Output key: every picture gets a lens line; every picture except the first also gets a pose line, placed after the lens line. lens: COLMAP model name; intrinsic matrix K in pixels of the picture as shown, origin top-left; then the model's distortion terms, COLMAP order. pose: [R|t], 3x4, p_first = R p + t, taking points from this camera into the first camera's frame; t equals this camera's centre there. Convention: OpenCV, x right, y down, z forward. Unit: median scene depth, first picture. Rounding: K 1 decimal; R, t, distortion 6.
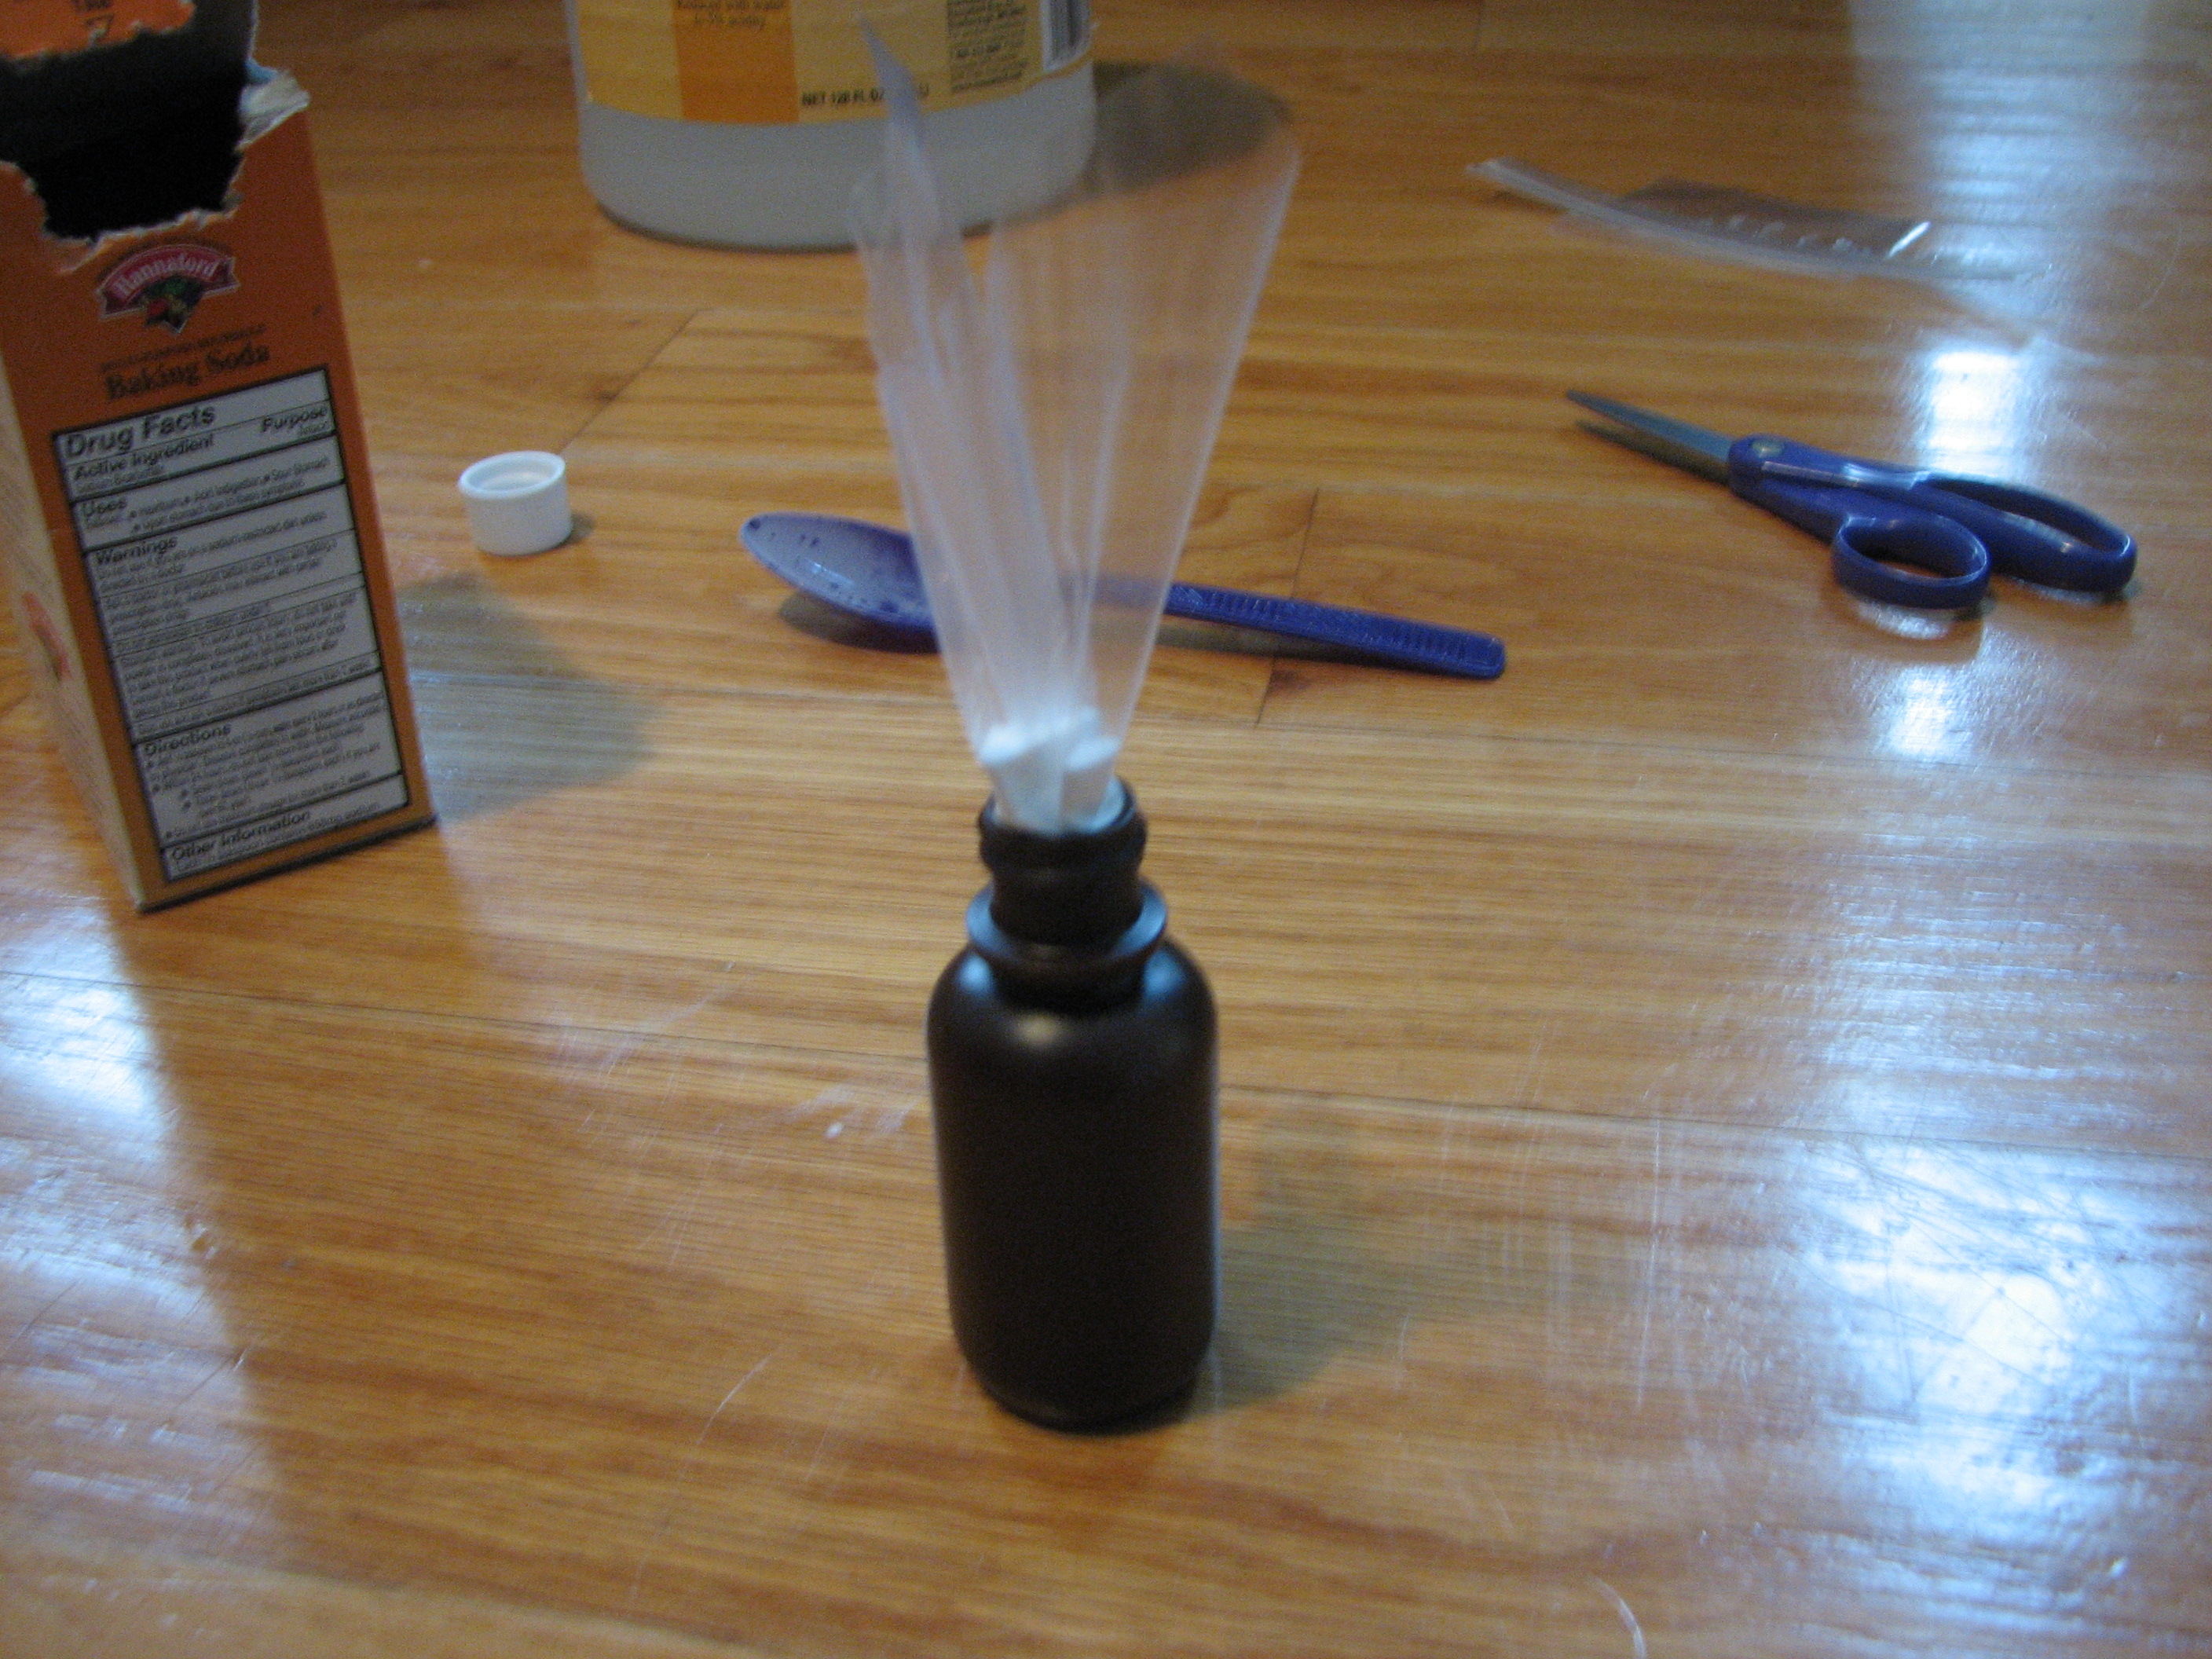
lens RADIAL K [[2363.2, 0, 1106.9], [0, 2363.2, 866.5], [0, 0, 1]] dist [-0.195403, 0.217746]
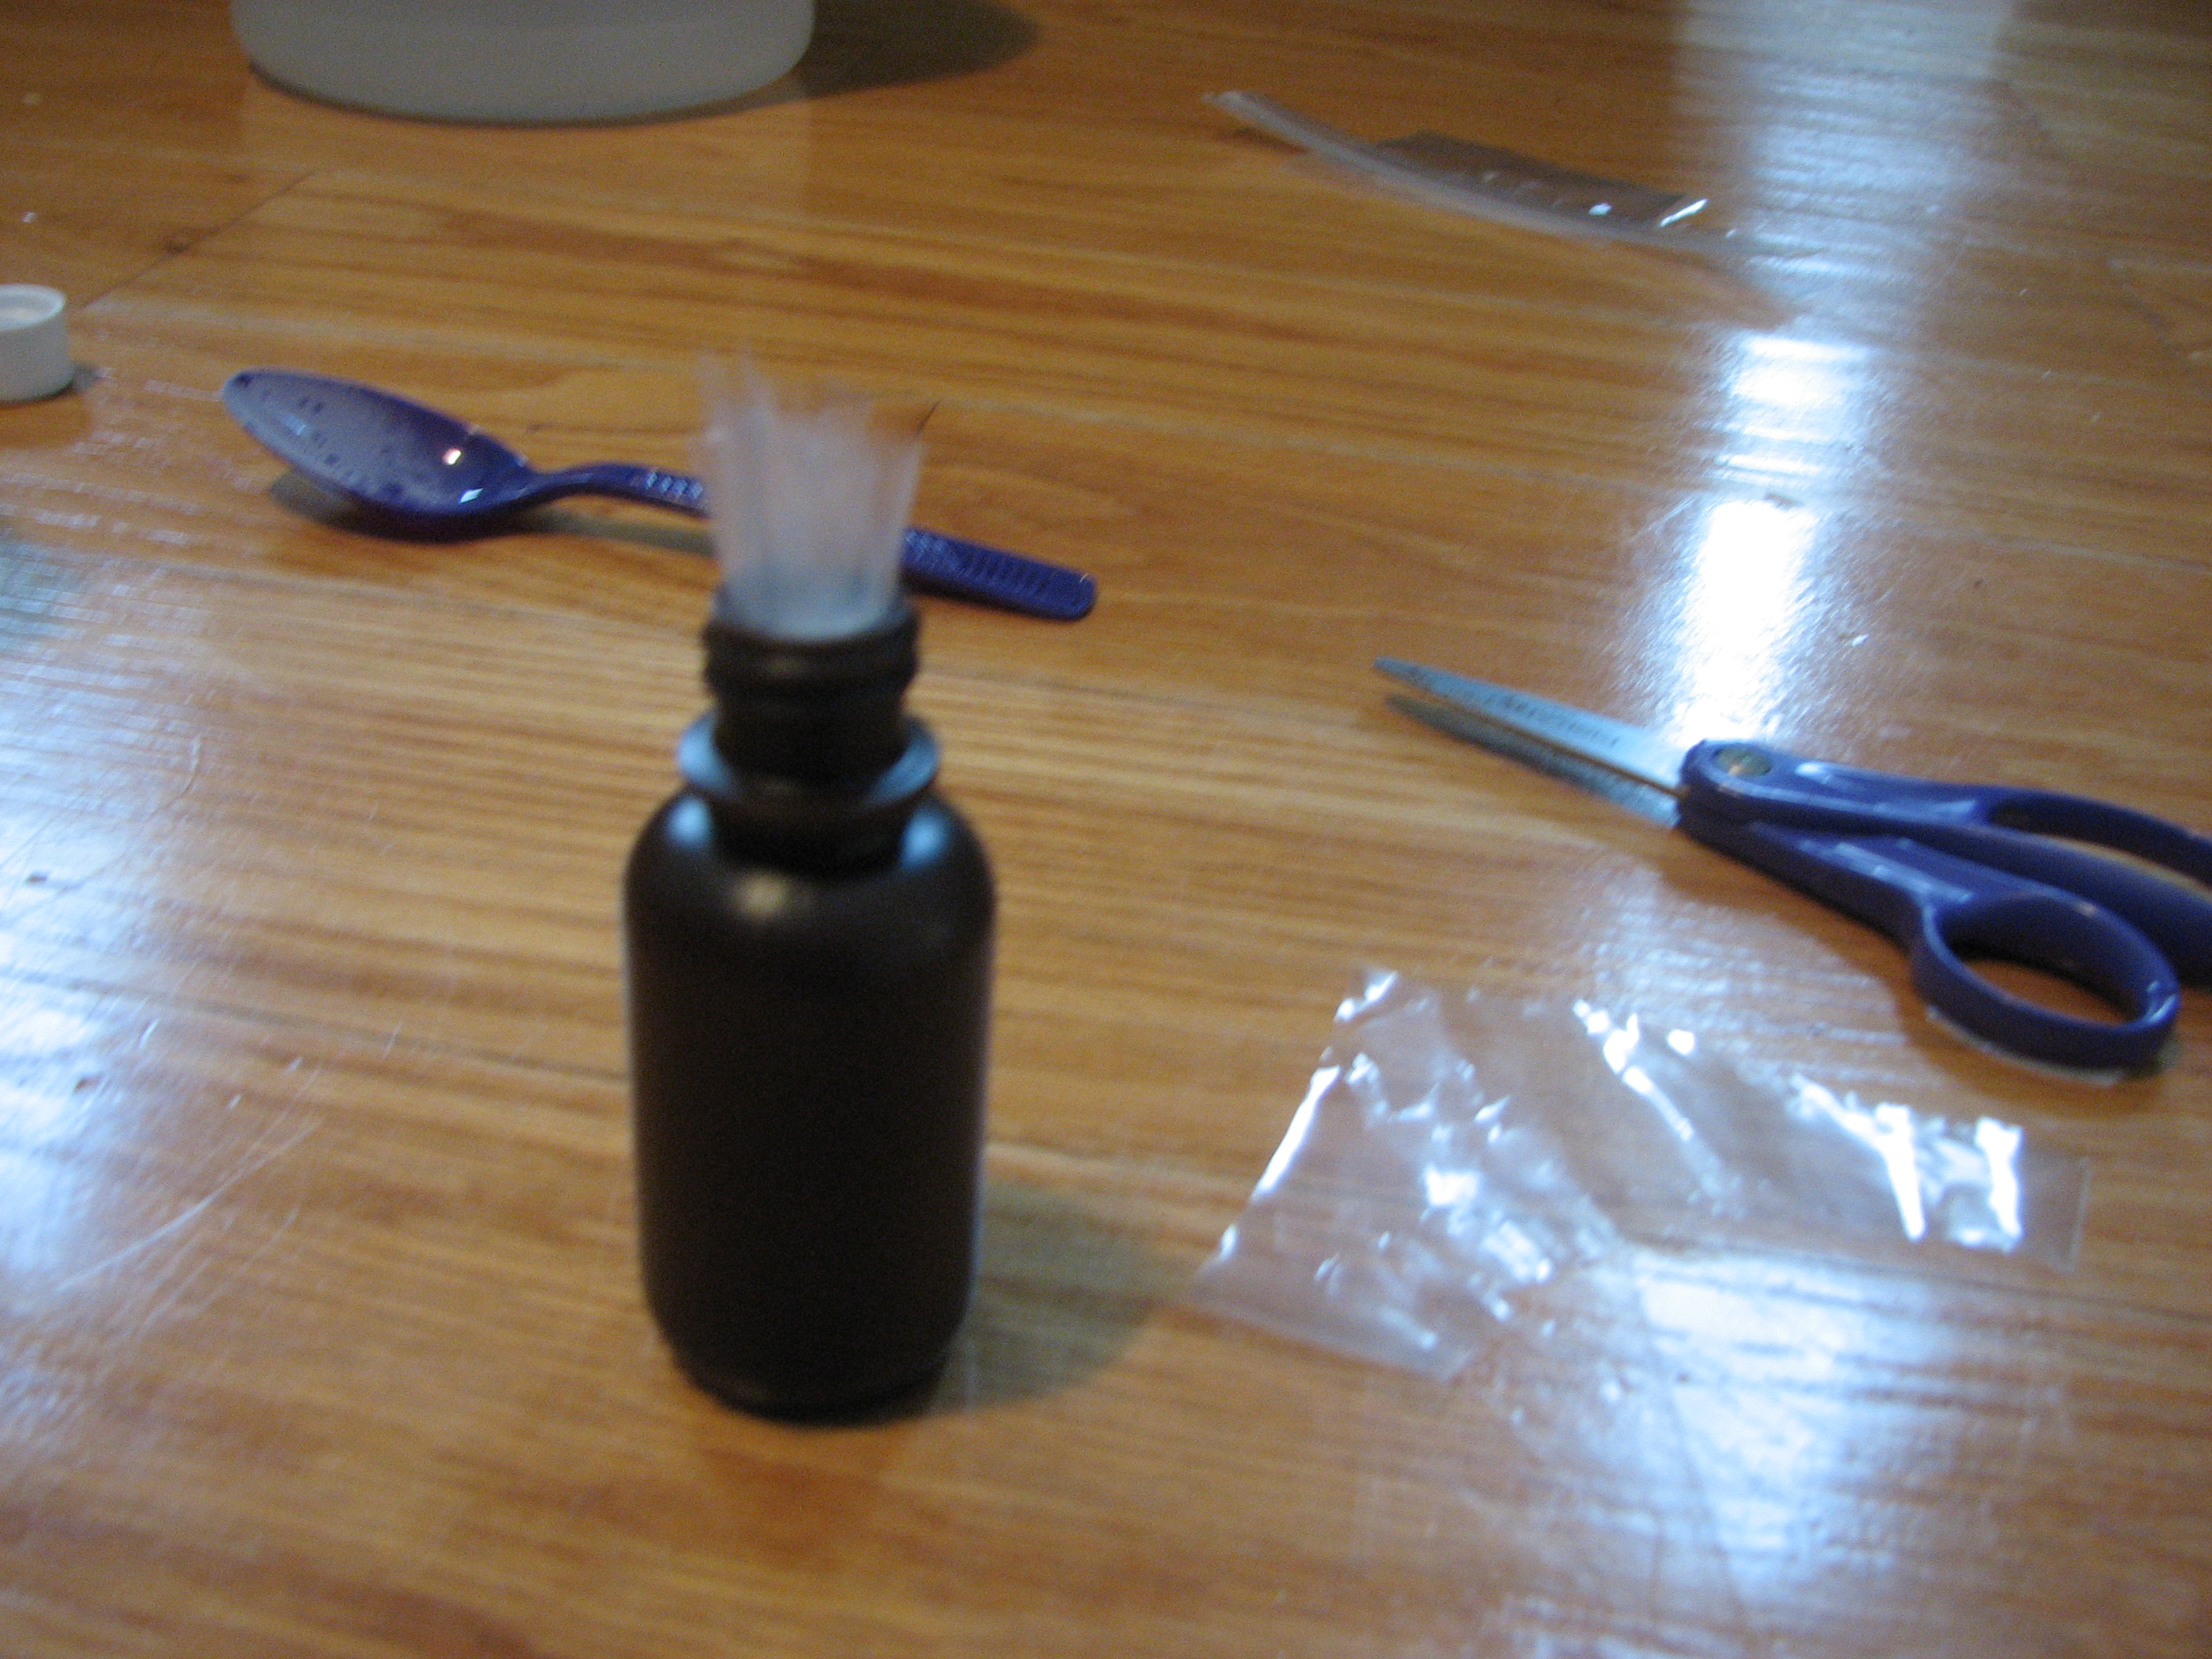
lens RADIAL K [[2363.2, 0, 1106.9], [0, 2363.2, 866.5], [0, 0, 1]] dist [-0.195403, 0.217746]
pose [[0.994689, 0.077199, 0.068070, 0.116583], [-0.076857, 0.997013, -0.007628, 0.012343], [-0.068456, 0.002356, 0.997651, 0.147329]]
